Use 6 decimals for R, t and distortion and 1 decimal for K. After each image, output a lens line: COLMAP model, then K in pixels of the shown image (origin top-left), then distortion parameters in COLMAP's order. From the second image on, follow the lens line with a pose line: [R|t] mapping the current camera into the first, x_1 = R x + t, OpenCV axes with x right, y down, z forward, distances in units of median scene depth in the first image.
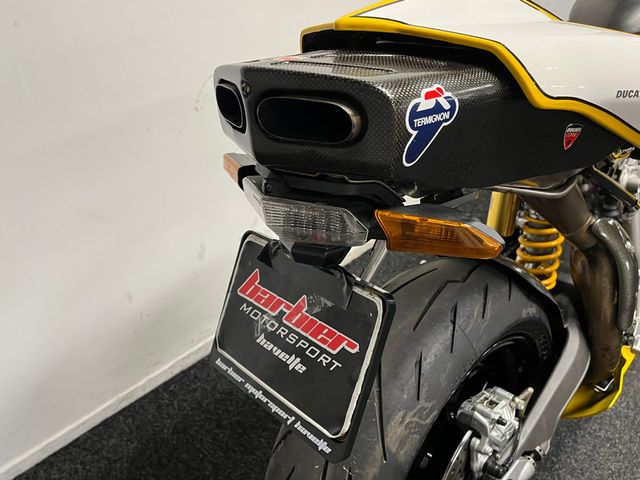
lens RADIAL K [[490.2, 0, 320.0], [0, 490.2, 240.0], [0, 0, 1]] dist [0.030778, -0.008542]
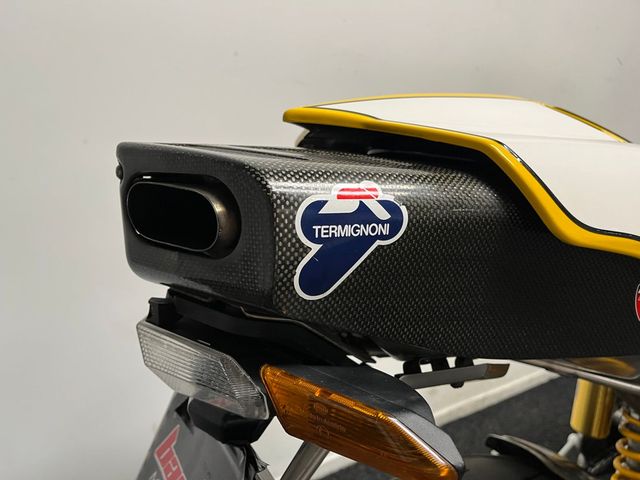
lens RADIAL K [[491.1, 0, 320.0], [0, 491.1, 240.0], [0, 0, 1]] dist [0.010316, -0.095864]
pose [[0.963129, 0.095494, -0.251522, 0.338244], [-0.165916, 0.946767, -0.275871, -0.053518], [0.211789, 0.307431, 0.927702, 0.404343]]
